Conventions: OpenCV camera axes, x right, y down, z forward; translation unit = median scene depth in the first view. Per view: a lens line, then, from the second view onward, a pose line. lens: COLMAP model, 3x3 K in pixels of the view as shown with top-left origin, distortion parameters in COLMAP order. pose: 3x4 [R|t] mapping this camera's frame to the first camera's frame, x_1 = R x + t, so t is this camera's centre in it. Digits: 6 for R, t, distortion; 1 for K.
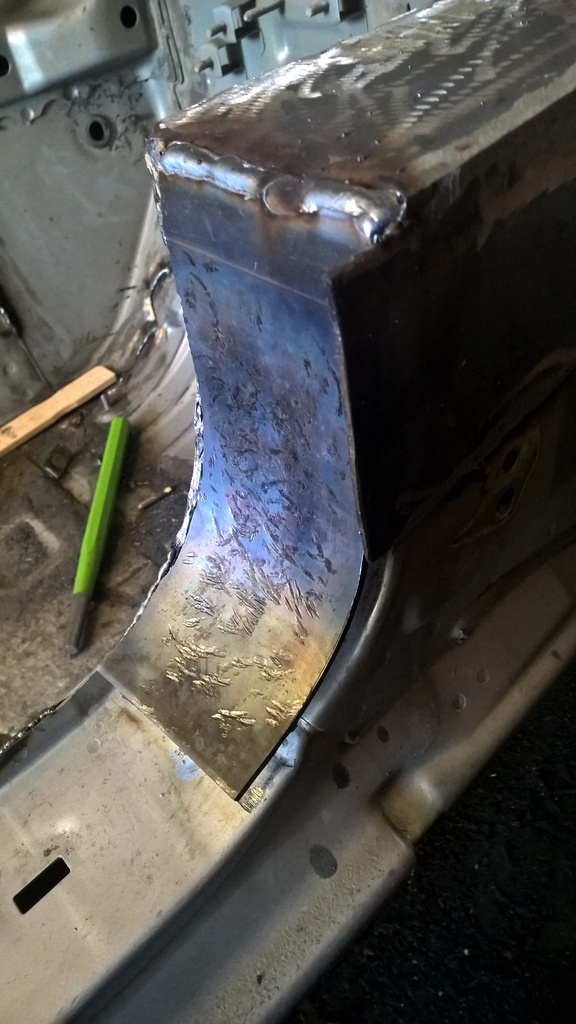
lens RADIAL K [[731.4, 0, 288.0], [0, 731.4, 512.0], [0, 0, 1]] dist [0.078302, -0.061503]
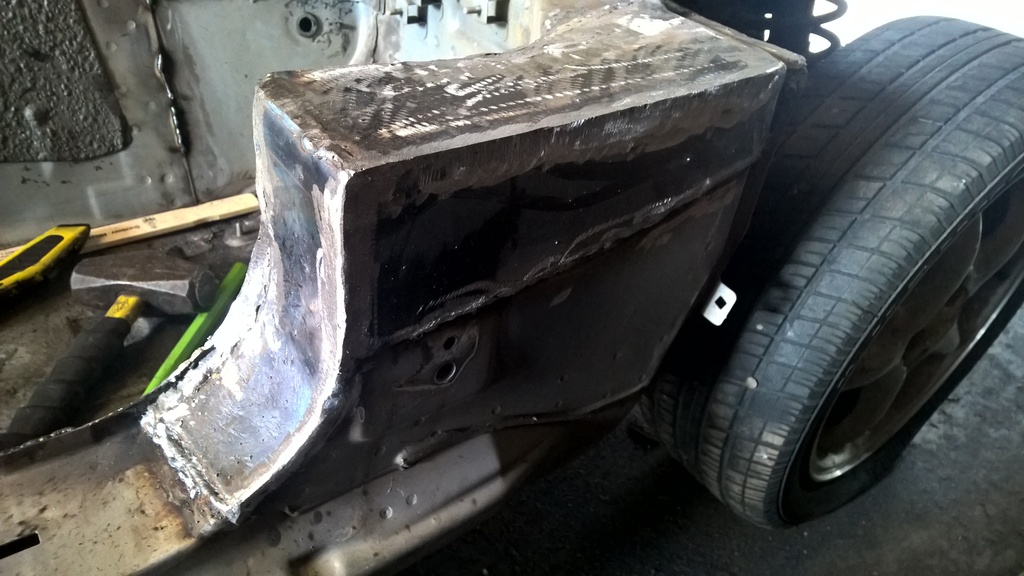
lens RADIAL K [[731.4, 0, 518.3], [0, 731.4, 306.2], [0, 0, 1]] dist [0.078302, -0.061503]
pose [[0.951468, 0.297656, 0.078161, 0.120088], [-0.283777, 0.946862, -0.151405, 0.017289], [-0.119074, 0.121877, 0.985377, -0.195745]]
